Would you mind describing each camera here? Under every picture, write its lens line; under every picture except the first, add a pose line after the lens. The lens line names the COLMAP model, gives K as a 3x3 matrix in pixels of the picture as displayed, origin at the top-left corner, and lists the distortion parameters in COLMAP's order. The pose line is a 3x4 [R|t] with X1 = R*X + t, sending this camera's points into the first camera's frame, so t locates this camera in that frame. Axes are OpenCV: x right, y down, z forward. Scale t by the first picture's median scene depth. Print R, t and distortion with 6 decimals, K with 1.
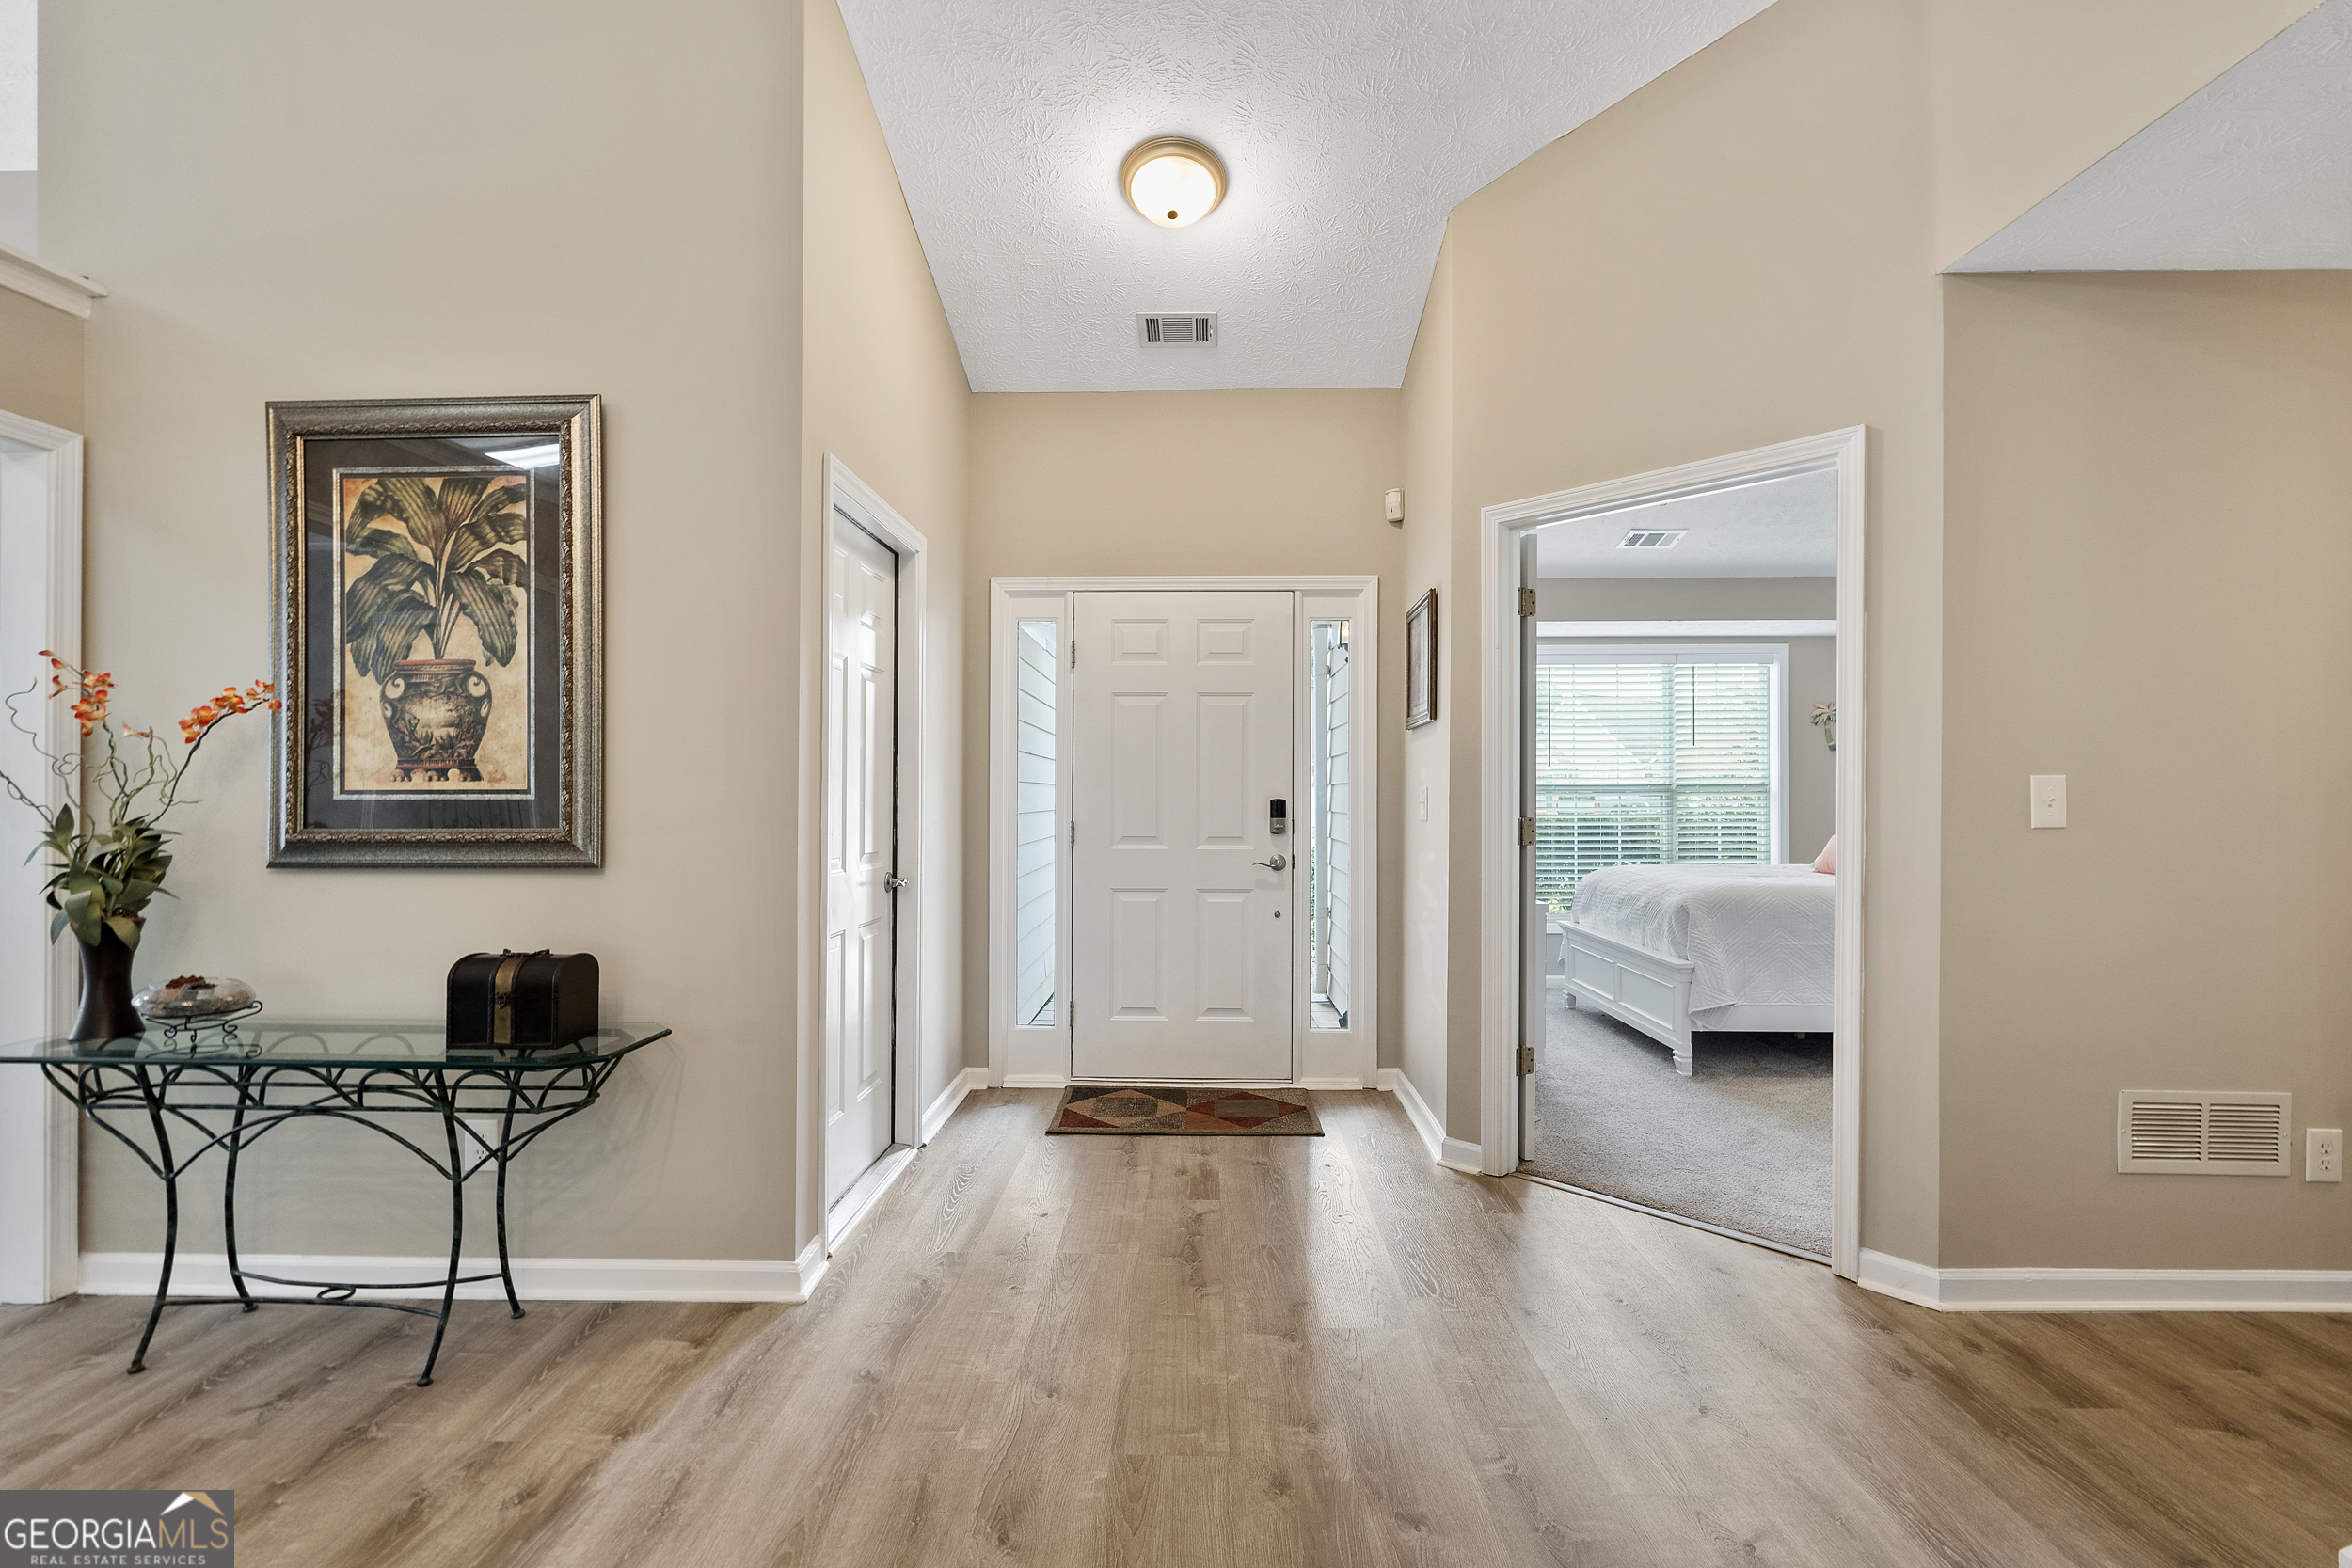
lens RADIAL K [[1045.8, 0, 1175.8], [0, 1045.8, 796.3], [0, 0, 1]] dist [-0.002115, -0.000134]
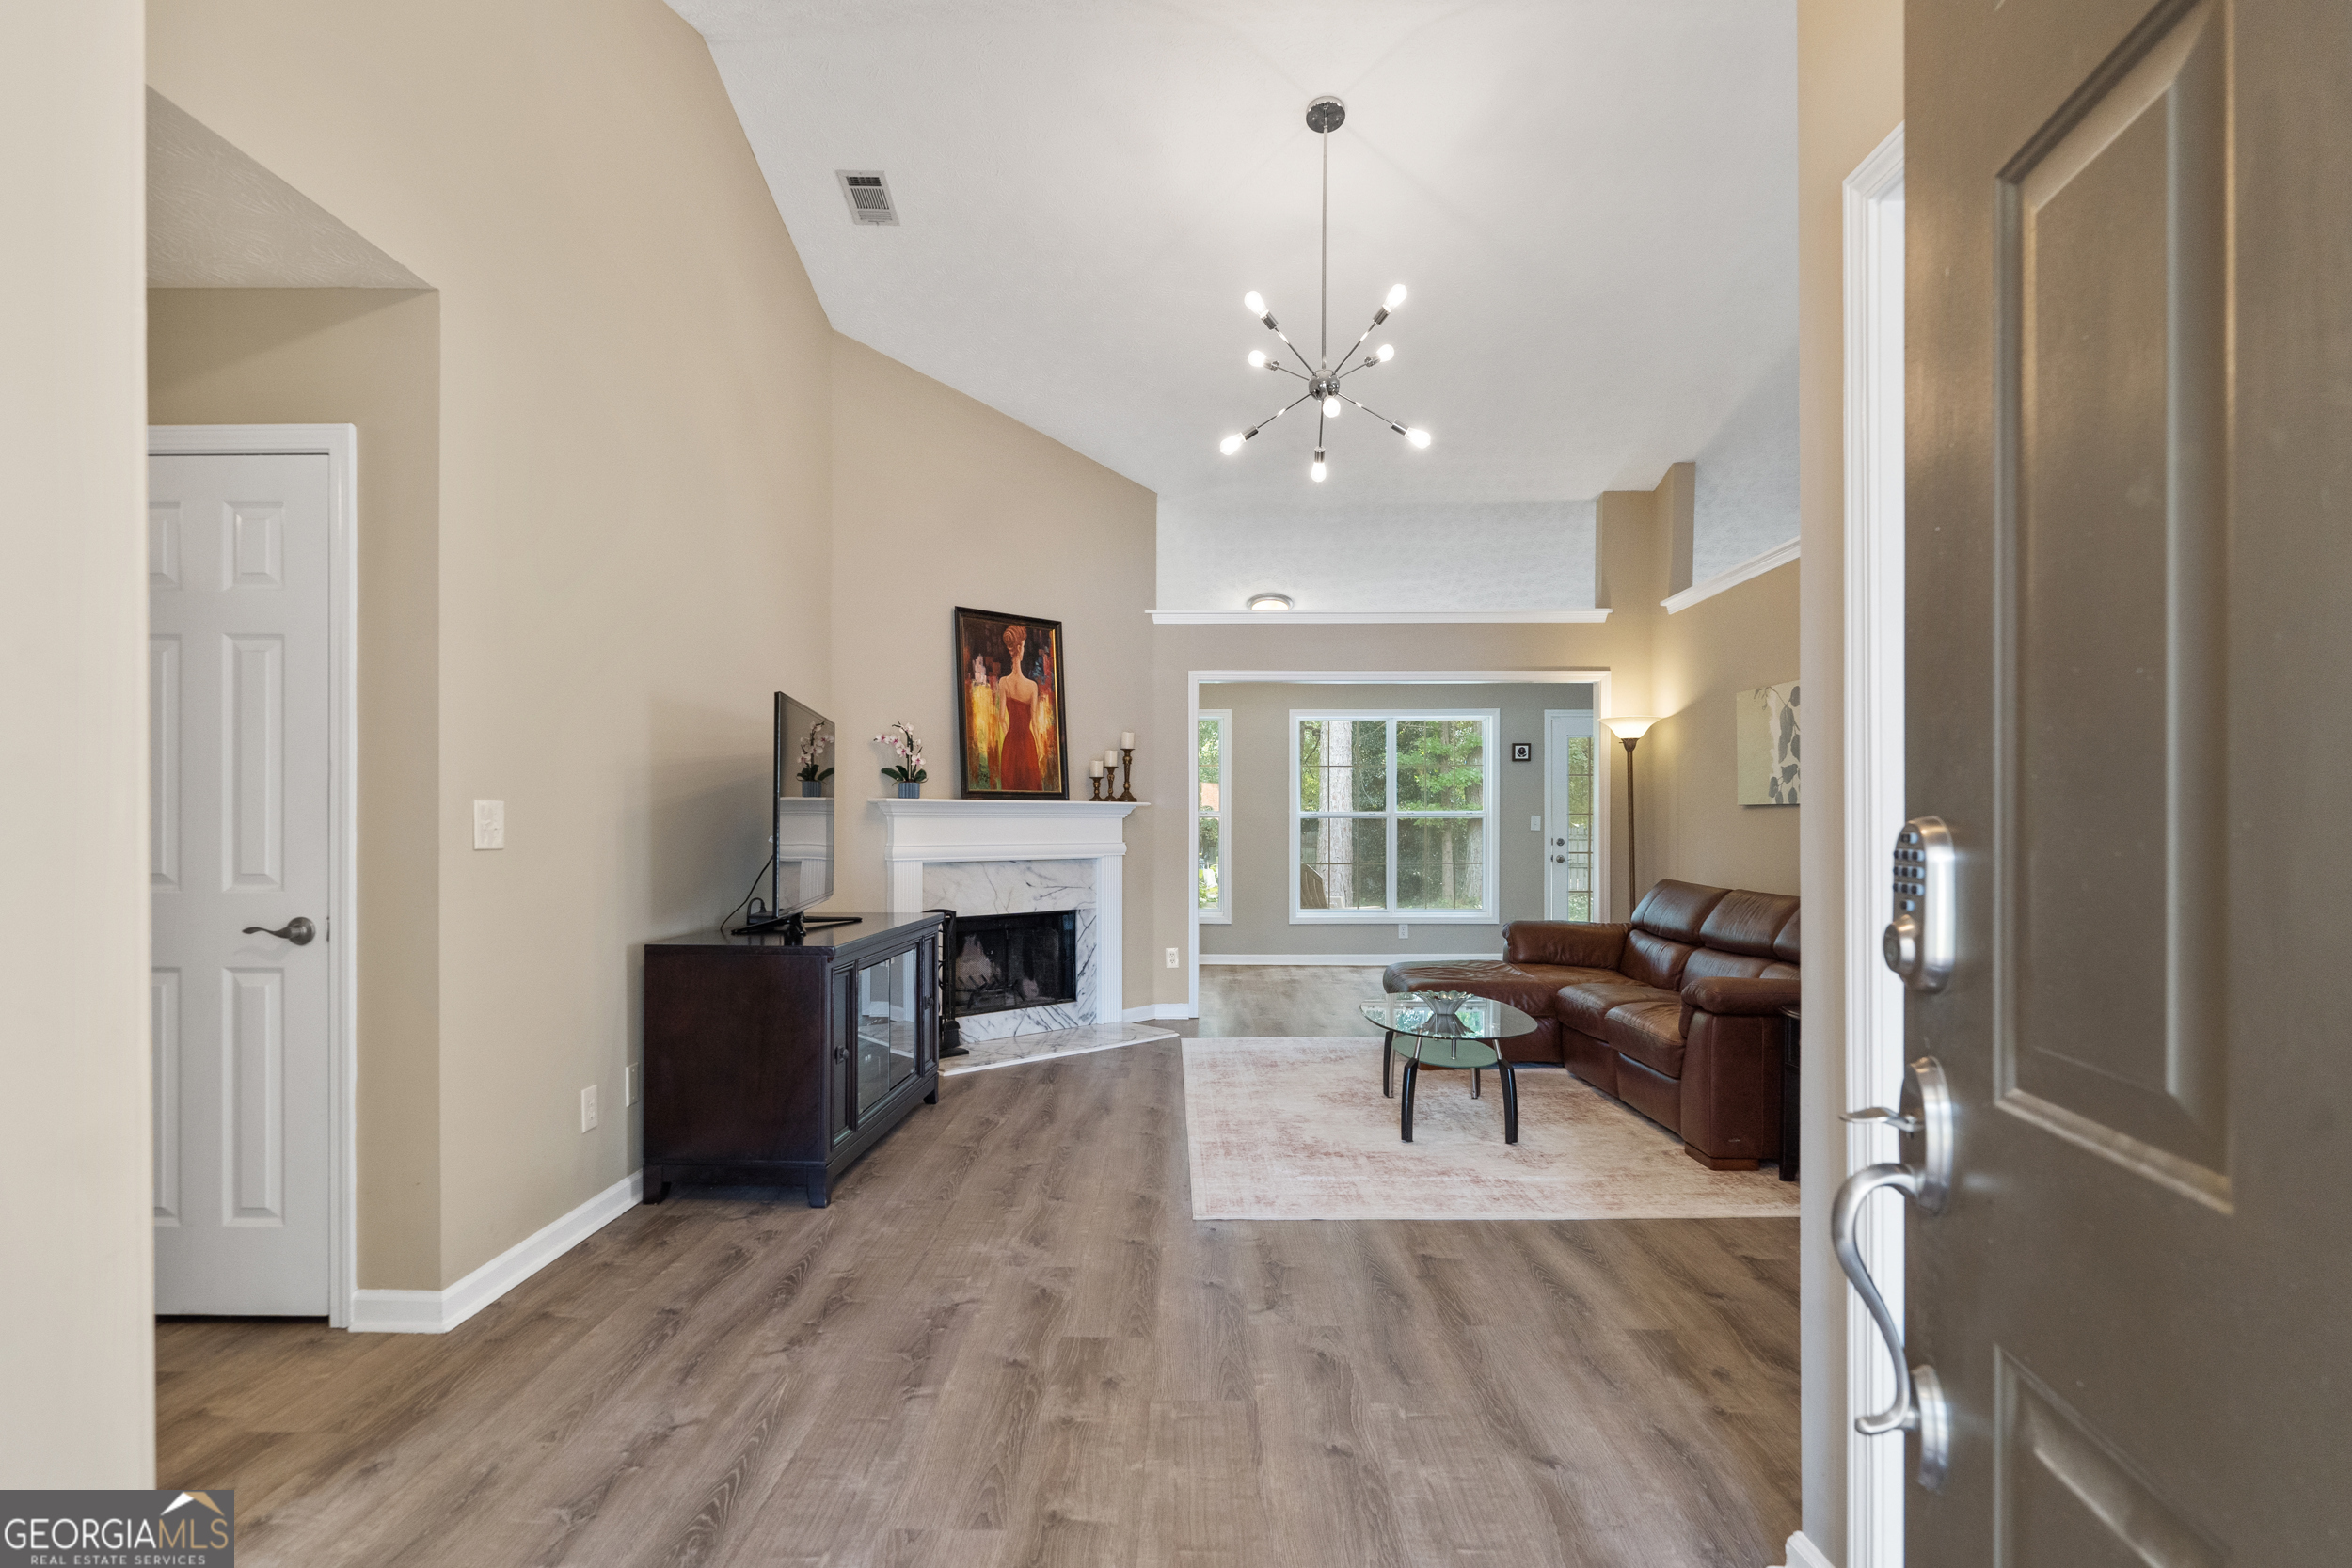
lens RADIAL K [[1204.1, 0, 1178.9], [0, 1204.1, 819.0], [0, 0, 1]] dist [0.001005, 0.000053]
pose [[-0.999967, 0.000408, -0.008123, 0.023585], [0.000419, 0.999999, -0.001399, 0.007005], [0.008122, -0.001402, -0.999966, 1.727231]]
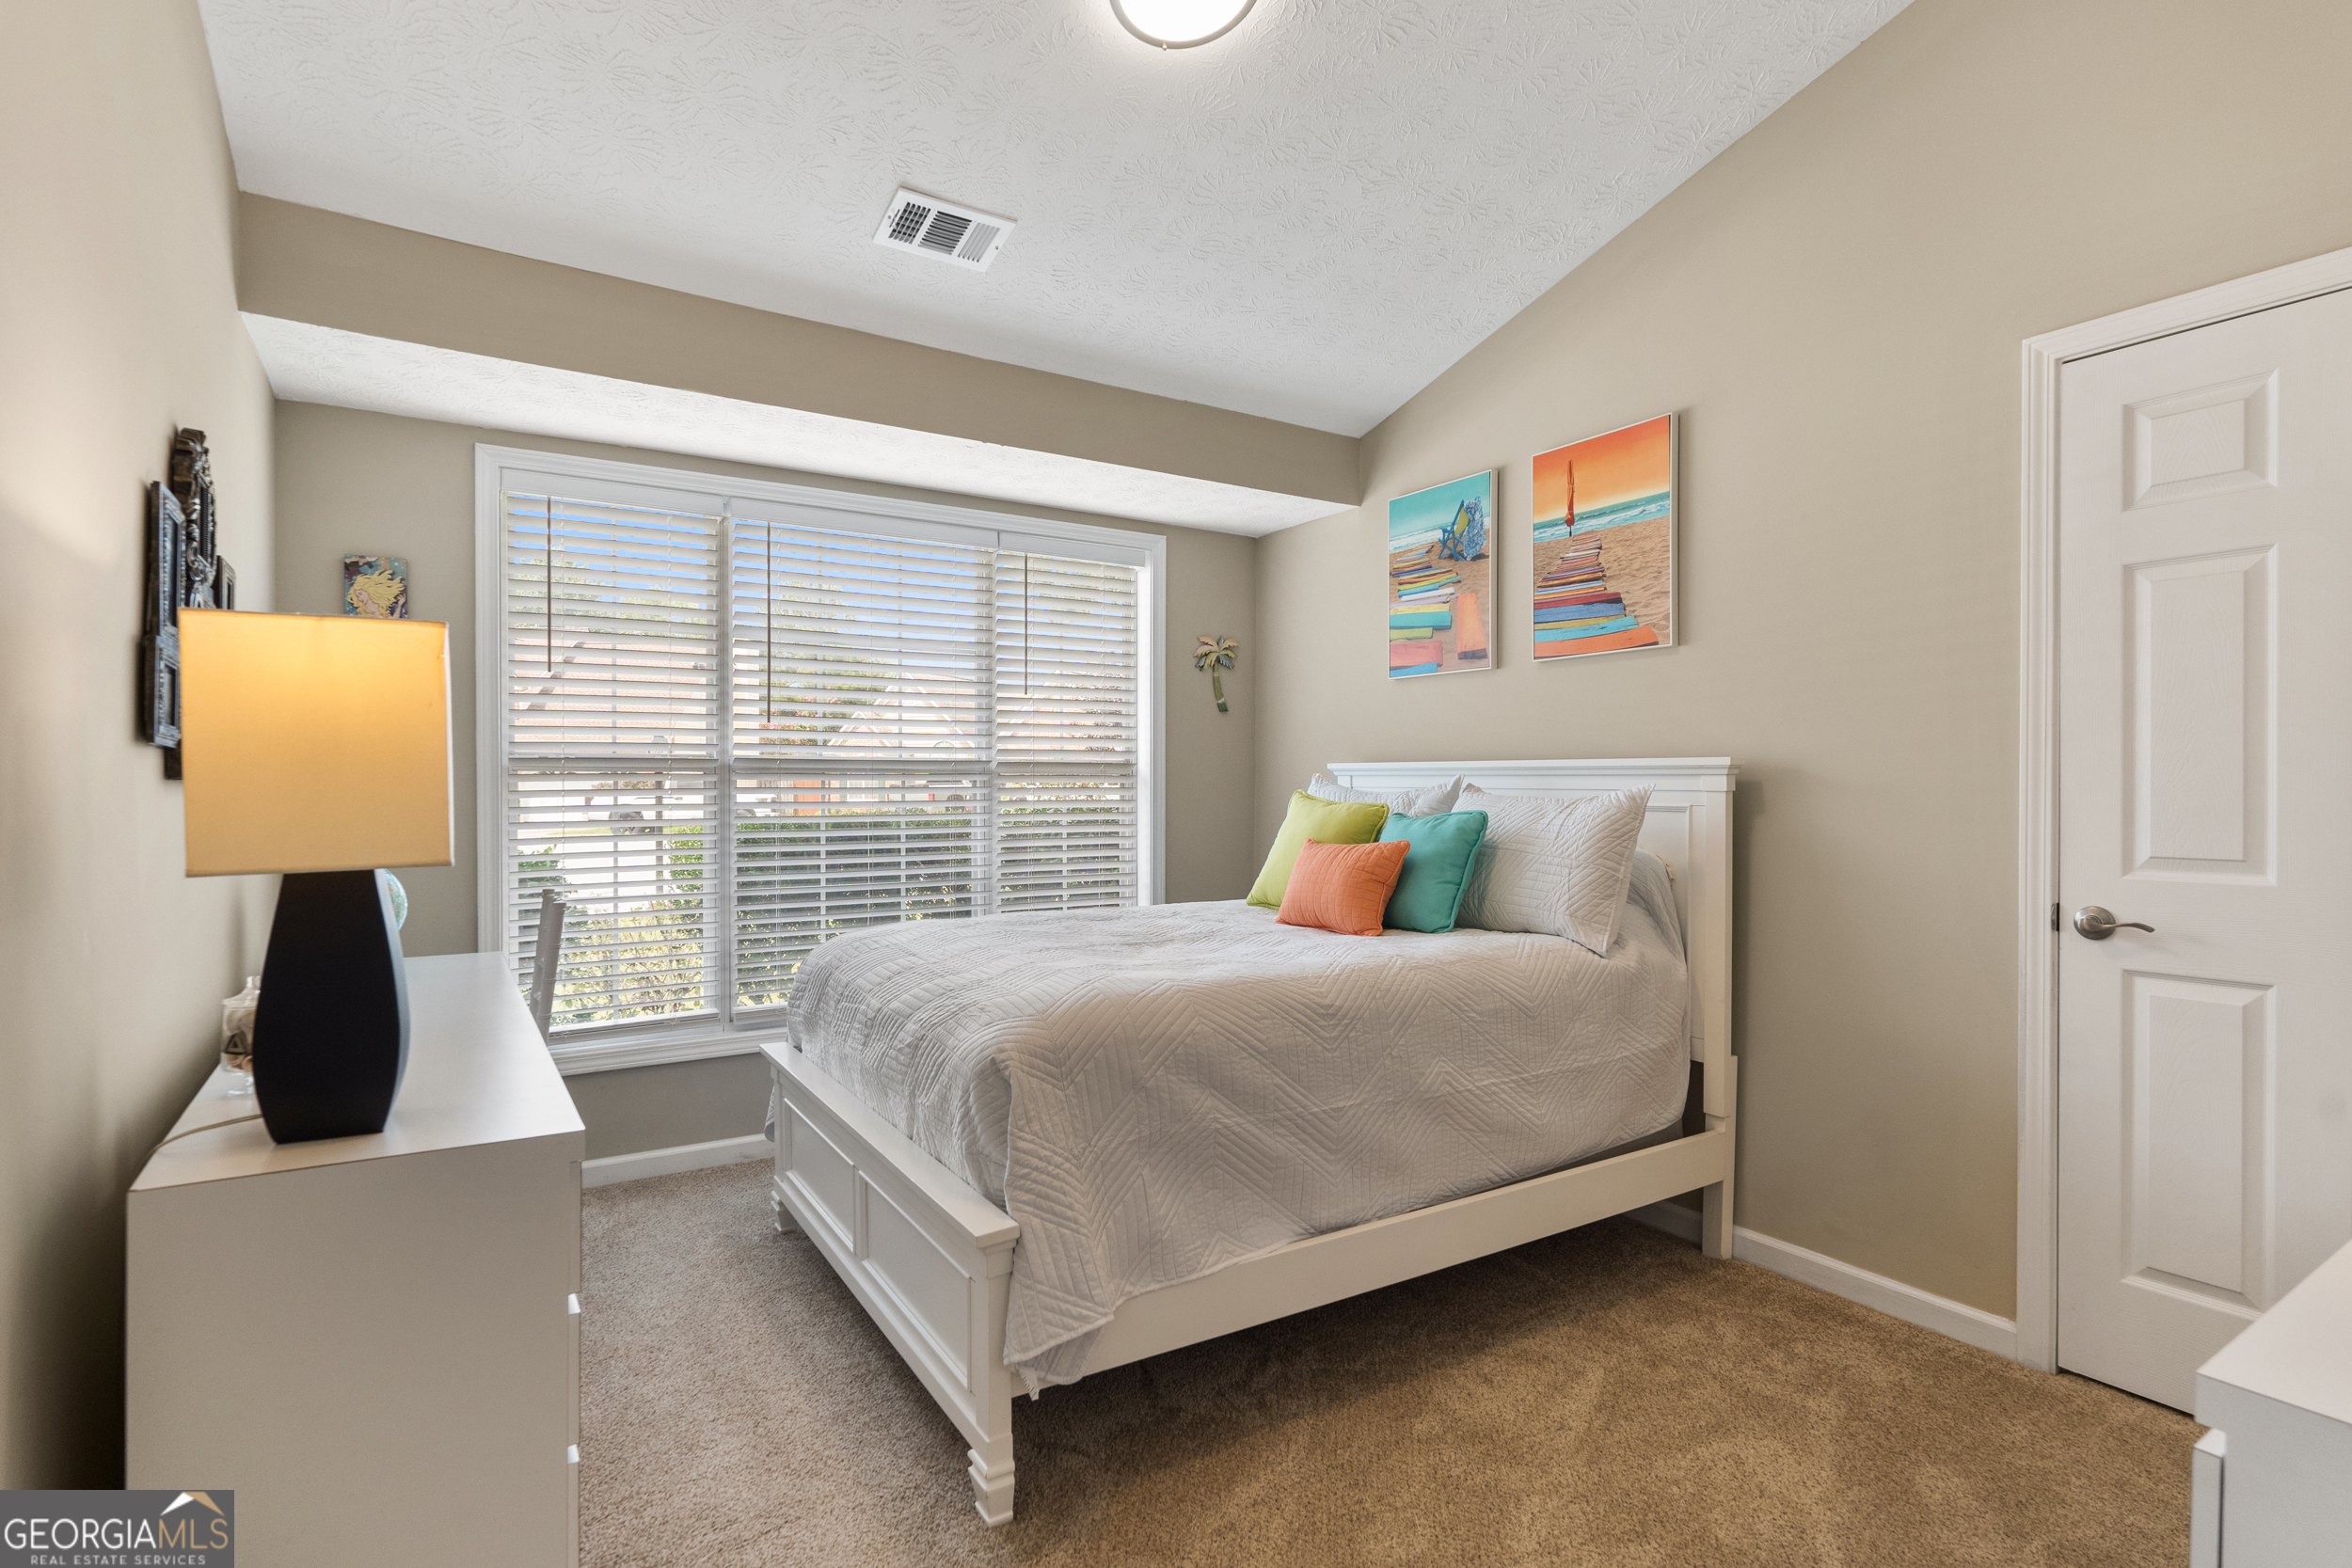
lens RADIAL K [[1148.7, 0, 1176.0], [0, 1148.7, 784.0], [0, 0, 1]] dist [-0.009861, -0.000462]
pose [[0.832544, 0.004253, 0.553943, 0.550985], [-0.003155, 0.999991, -0.002937, 0.006372], [-0.553950, 0.000698, 0.832550, 1.099601]]
